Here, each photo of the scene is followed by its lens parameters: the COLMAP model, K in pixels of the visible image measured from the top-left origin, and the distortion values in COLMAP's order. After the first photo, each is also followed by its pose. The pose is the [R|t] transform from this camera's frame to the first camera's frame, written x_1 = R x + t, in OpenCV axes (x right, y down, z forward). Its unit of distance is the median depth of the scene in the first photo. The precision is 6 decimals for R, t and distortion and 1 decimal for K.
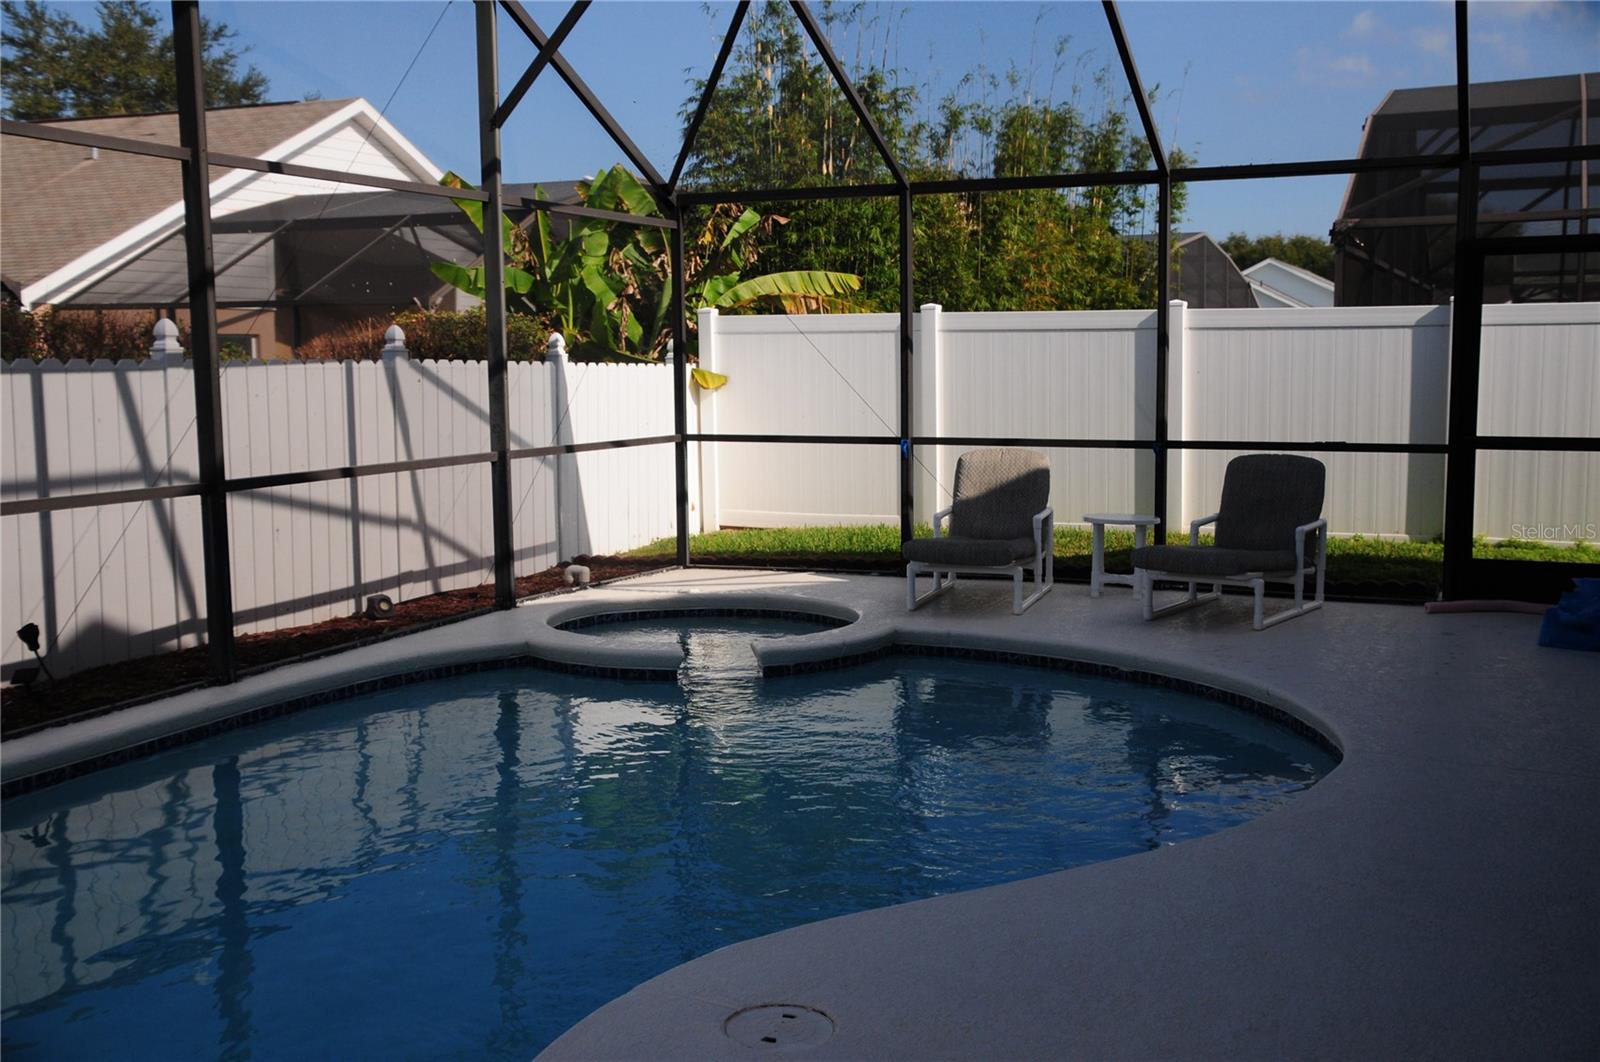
lens RADIAL K [[1656.5, 0, 802.0], [0, 1656.5, 528.6], [0, 0, 1]] dist [-0.003990, 0.000000]
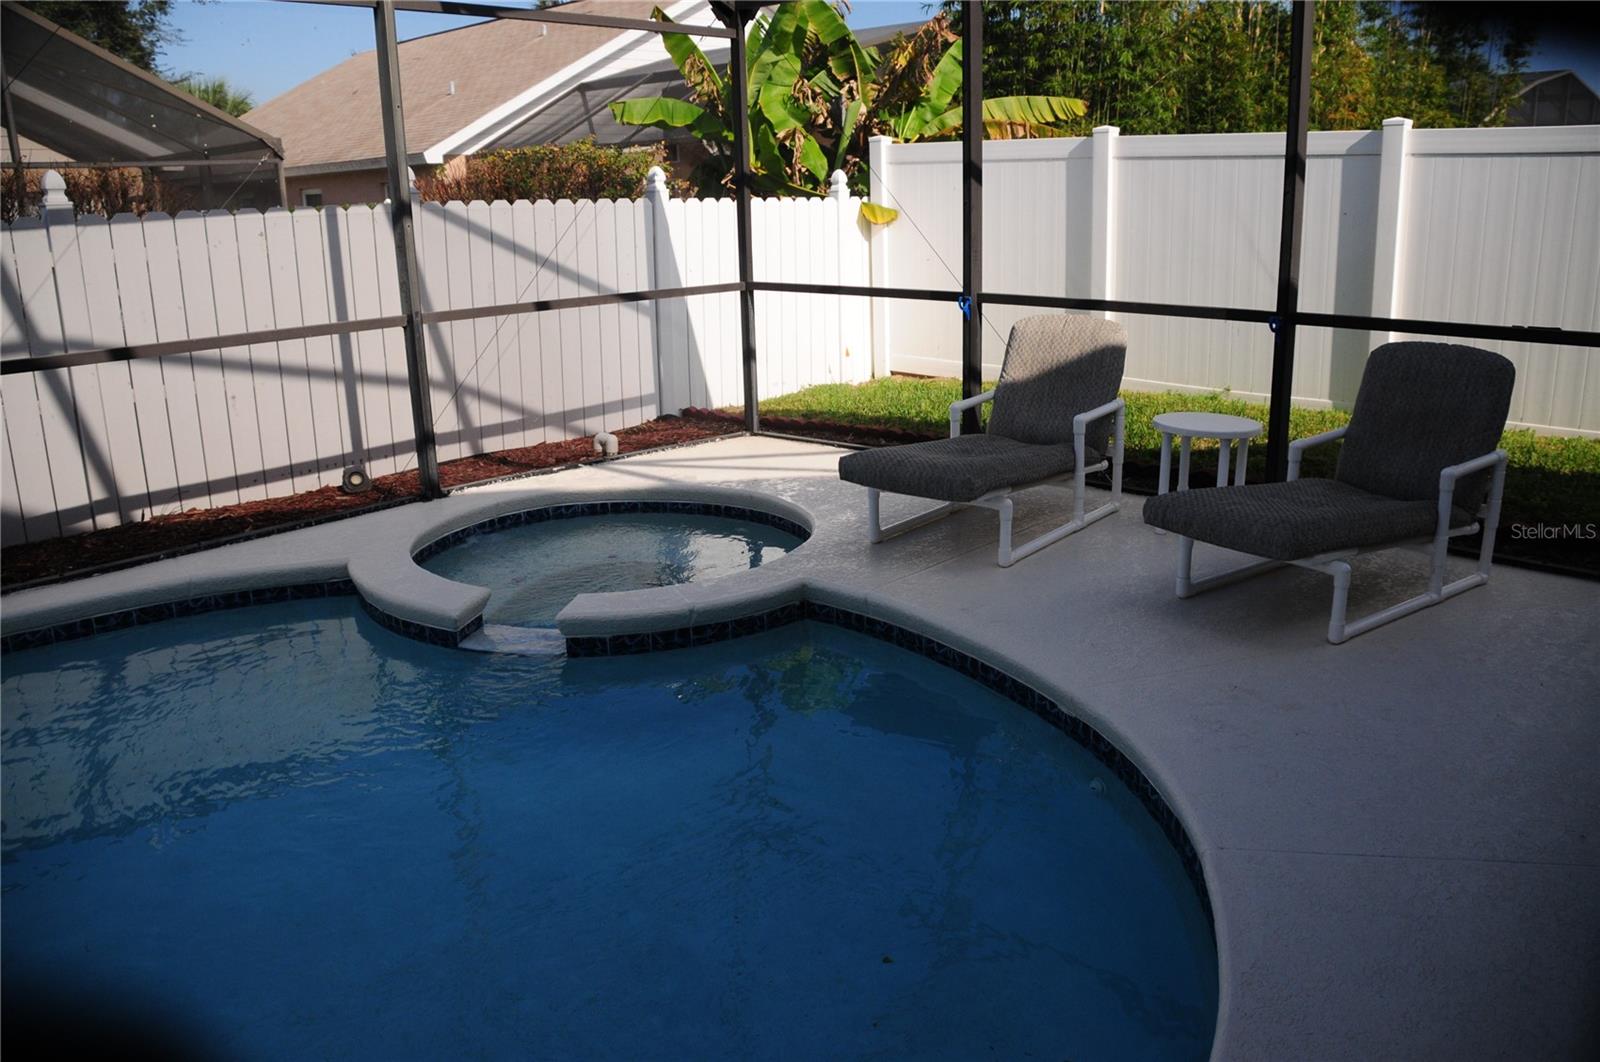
lens RADIAL K [[1240.8, 0, 801.4], [0, 1240.8, 525.0], [0, 0, 1]] dist [-0.145322, 0.089406]
pose [[0.941607, 0.076483, -0.327912, 0.189620], [-0.021522, 0.985540, 0.168069, -0.044154], [0.336025, -0.151197, 0.929638, 0.424200]]
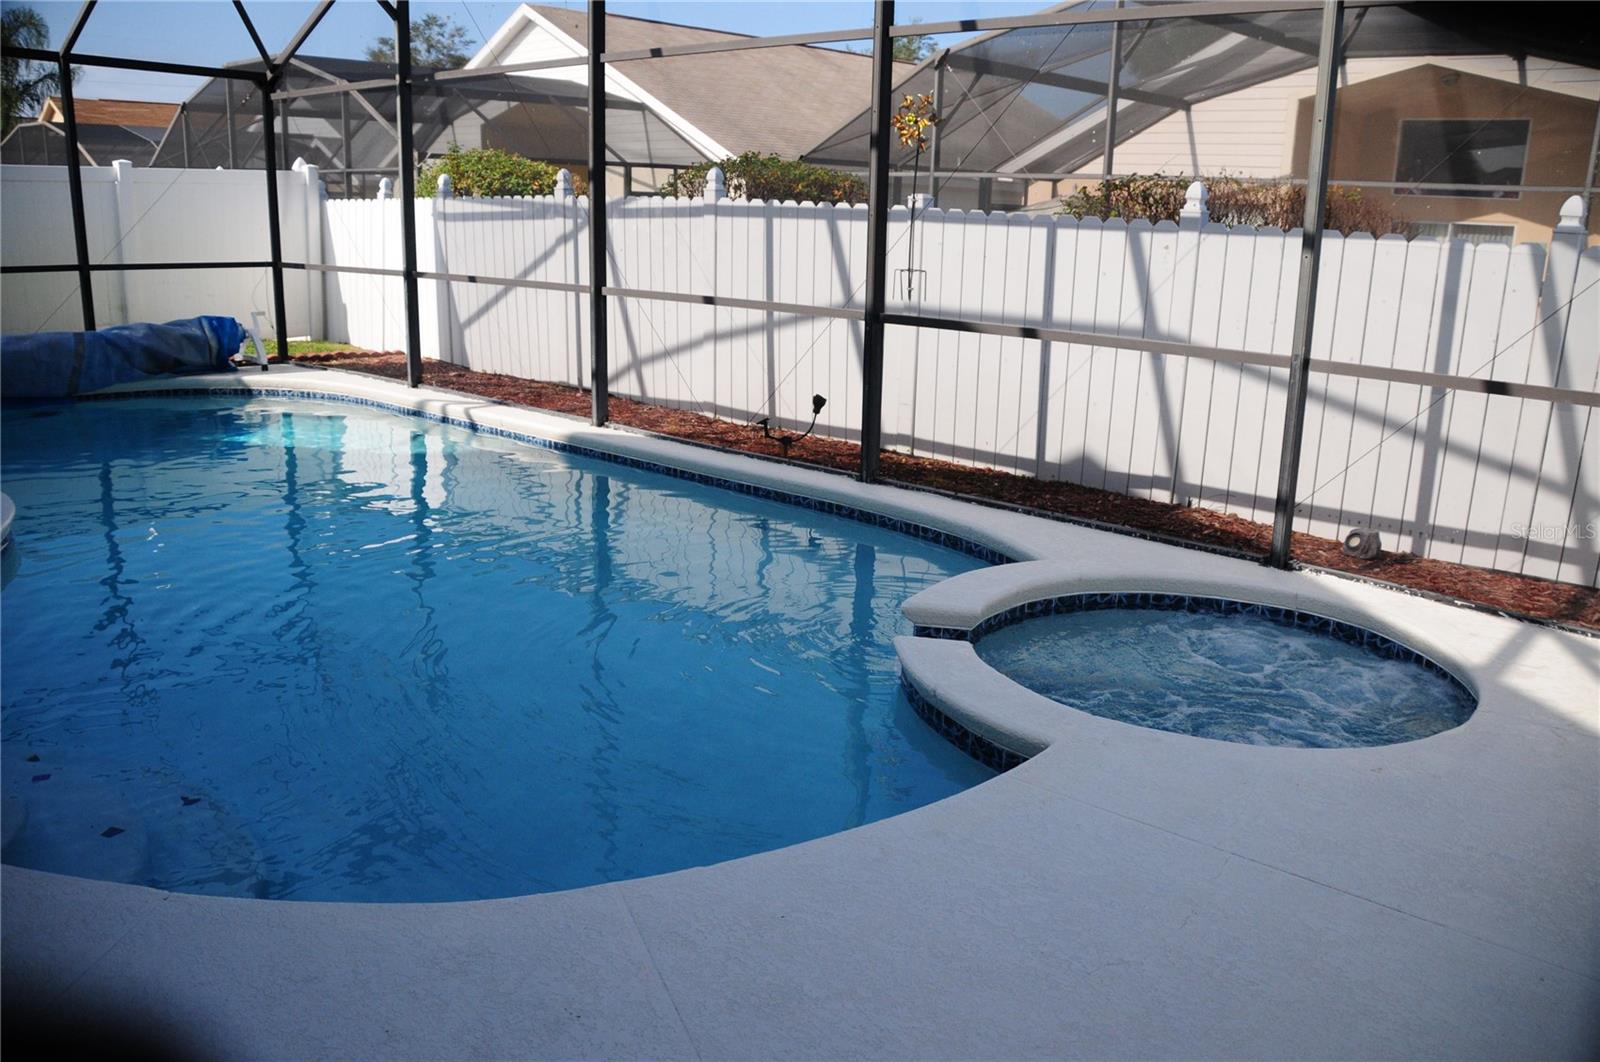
lens RADIAL K [[1240.8, 0, 813.8], [0, 1240.8, 528.3], [0, 0, 1]] dist [-0.145322, 0.089406]
pose [[-0.308569, 0.233111, -0.922196, 0.353429], [-0.130498, 0.949964, 0.283795, -0.088270], [0.942208, 0.207915, -0.262709, 0.847216]]
